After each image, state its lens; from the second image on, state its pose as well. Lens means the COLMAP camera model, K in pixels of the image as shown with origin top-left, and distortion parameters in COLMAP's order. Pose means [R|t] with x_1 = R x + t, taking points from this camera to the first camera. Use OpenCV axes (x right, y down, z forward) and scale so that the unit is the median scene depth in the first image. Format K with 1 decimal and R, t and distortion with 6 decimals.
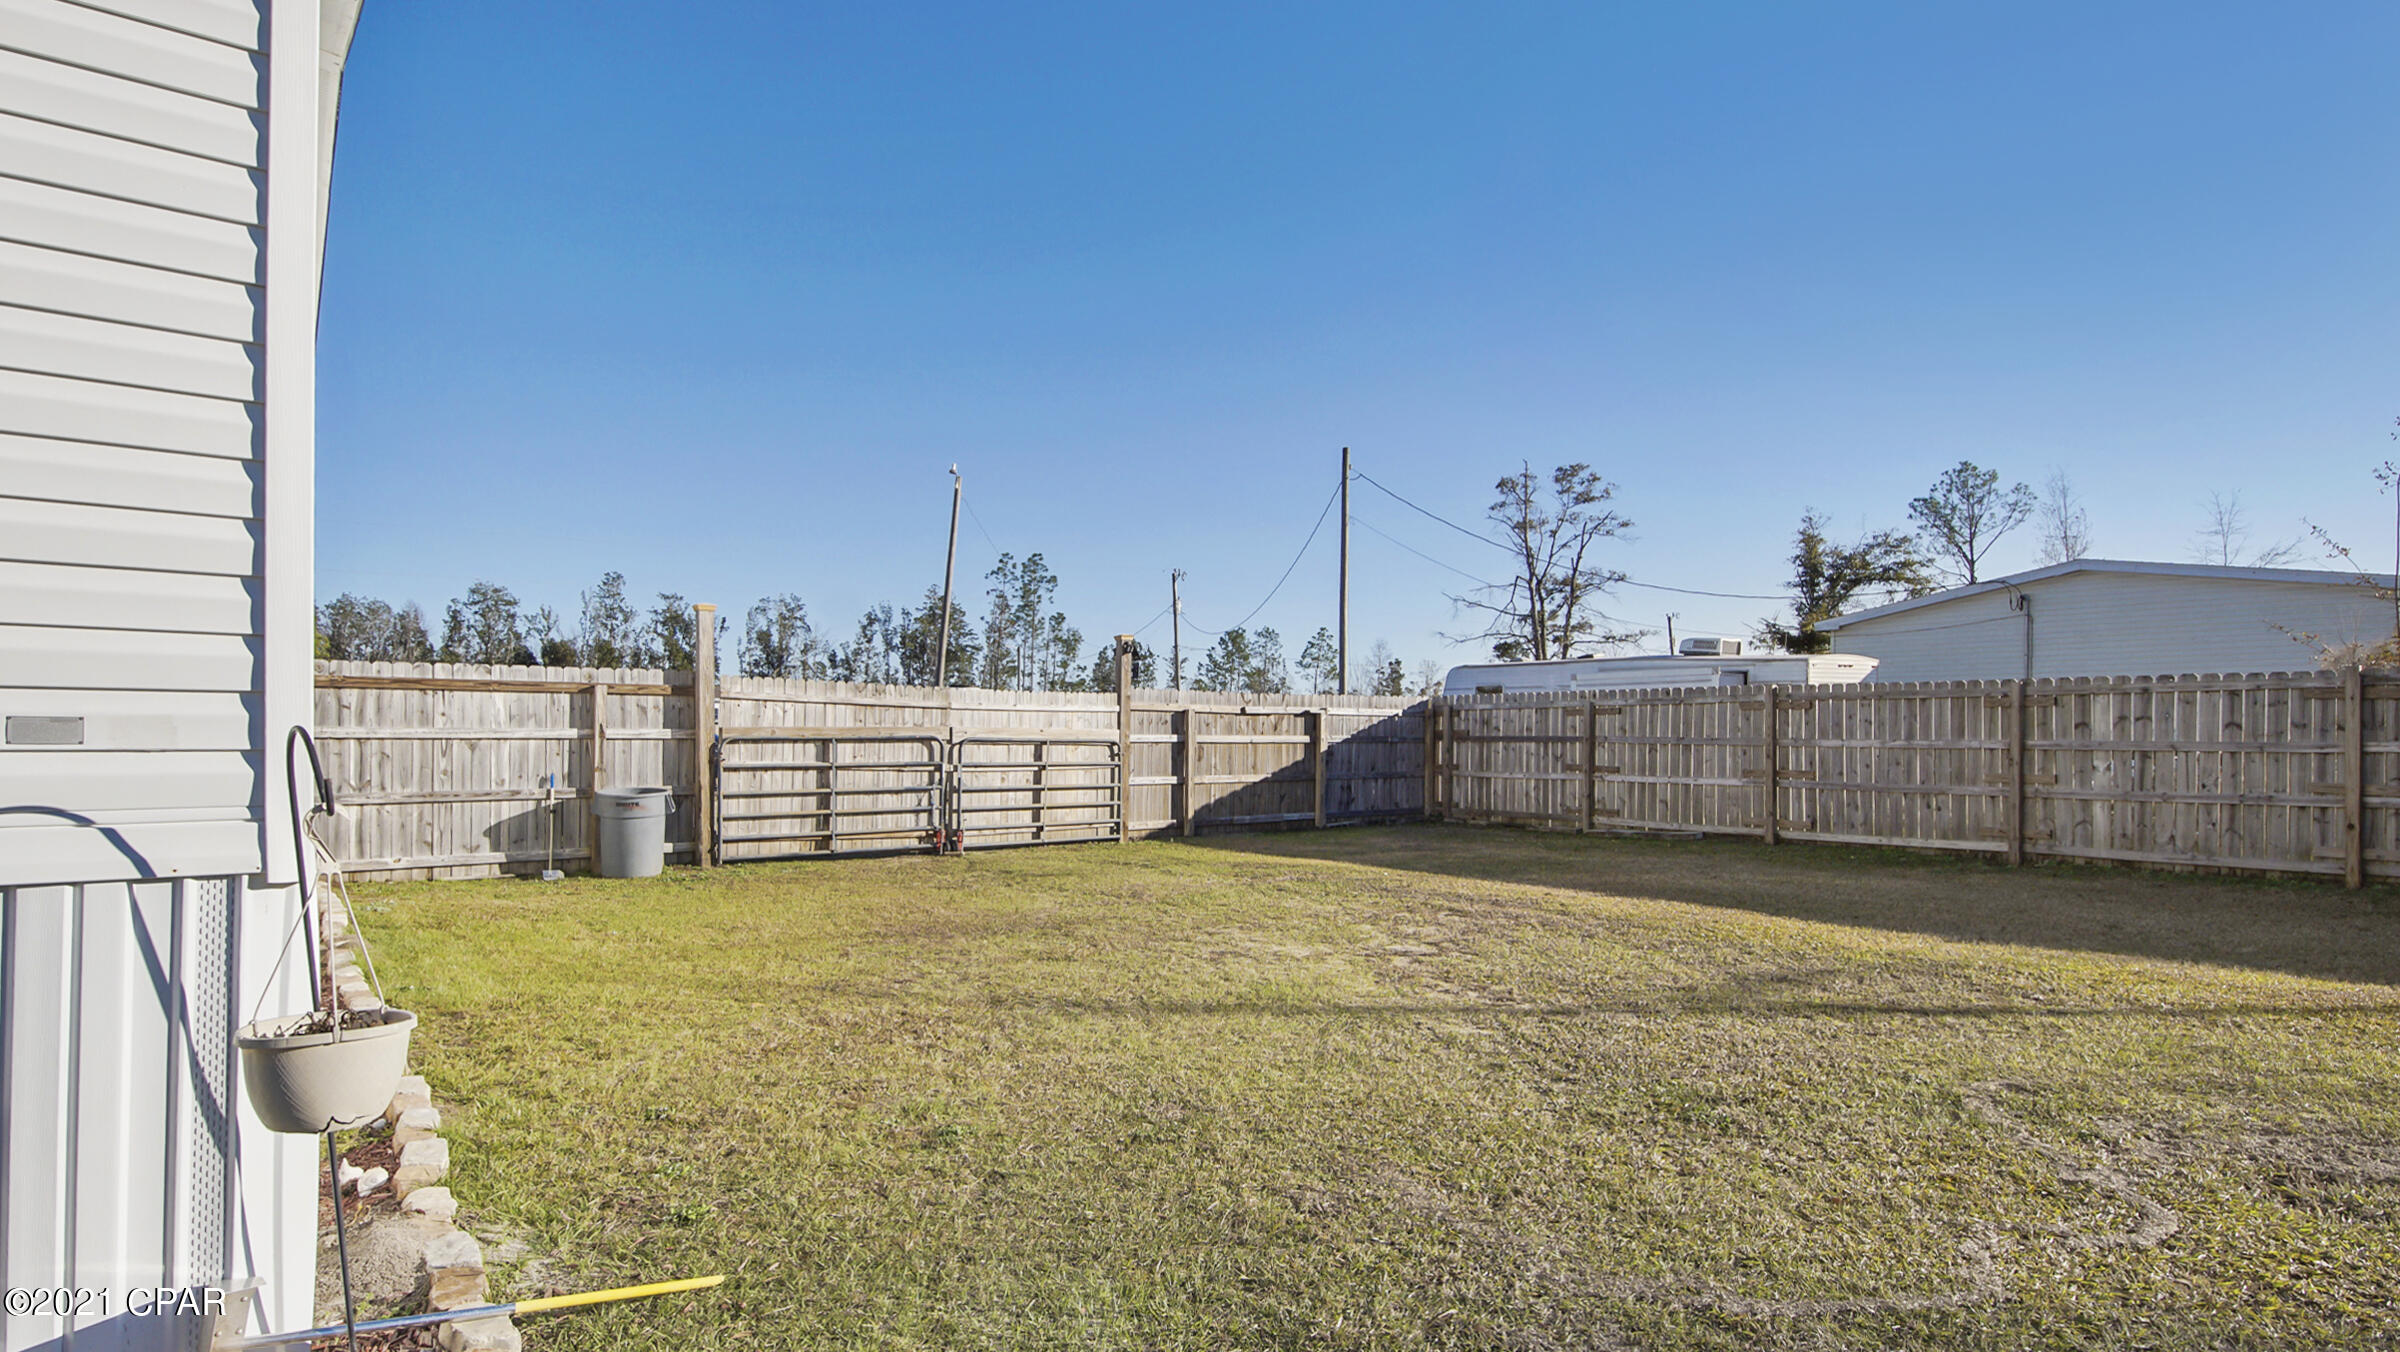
lens RADIAL K [[1106.8, 0, 1200.4], [0, 1106.8, 696.0], [0, 0, 1]] dist [0.016875, -0.006347]
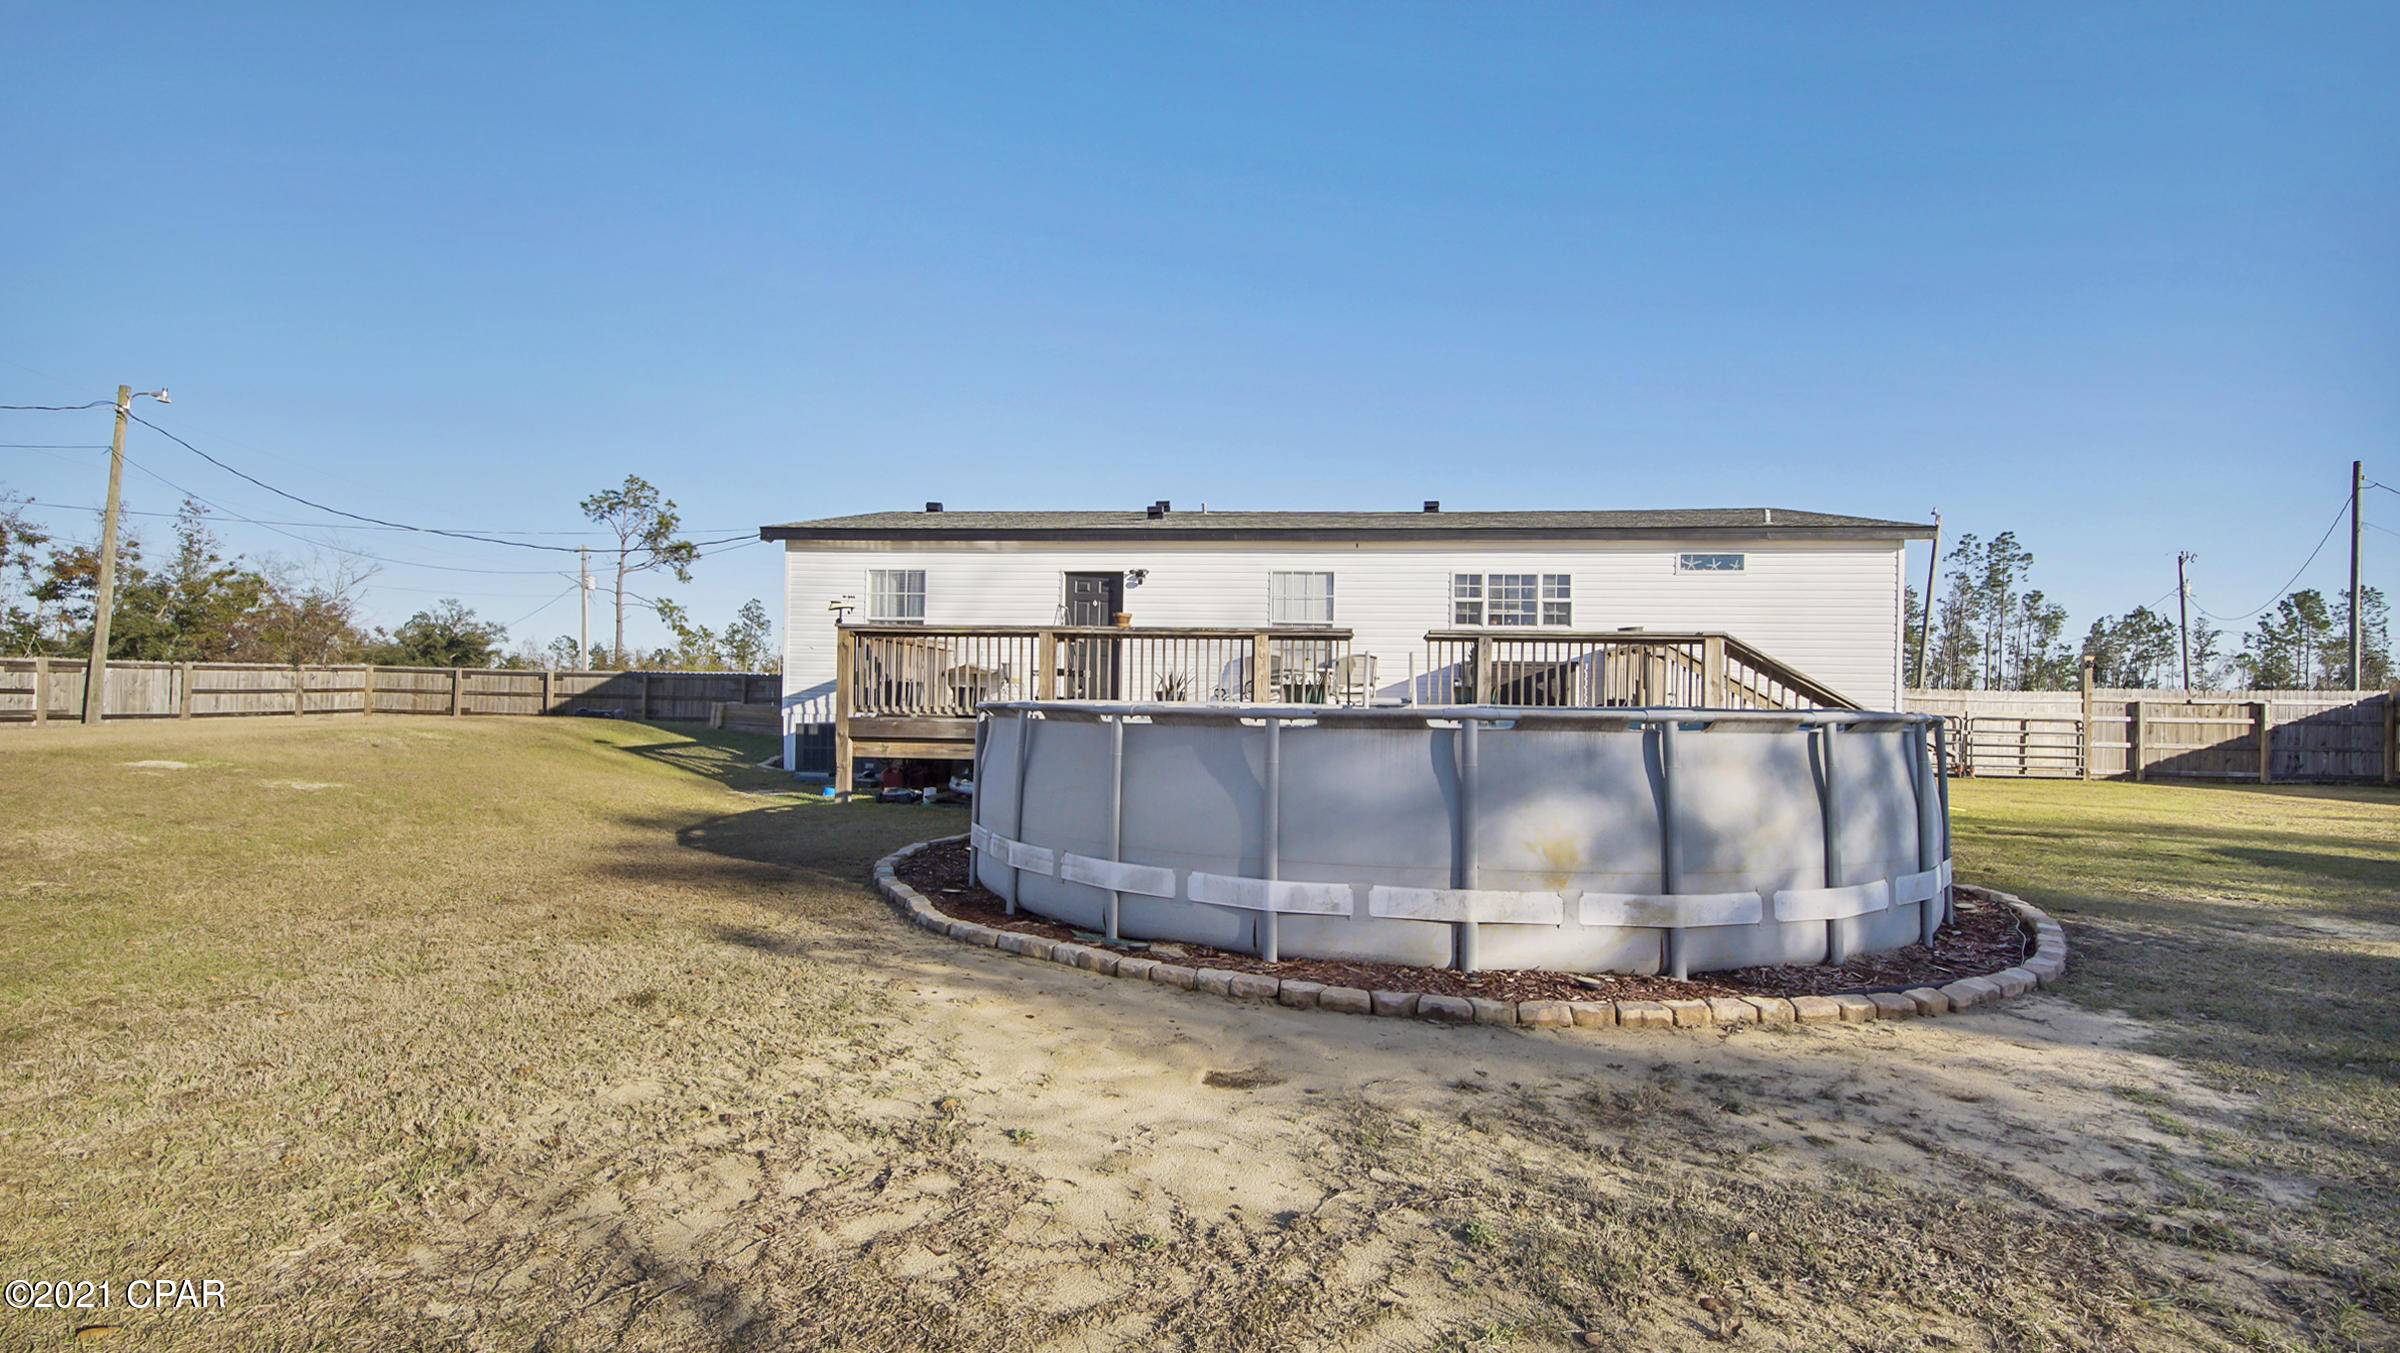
lens RADIAL K [[1106.8, 0, 1200.9], [0, 1106.8, 685.0], [0, 0, 1]] dist [0.016875, -0.006347]
pose [[0.718466, -0.004831, -0.695545, 0.124869], [0.012037, 0.999912, 0.005488, -0.033136], [0.695458, -0.012315, 0.718461, -0.998036]]
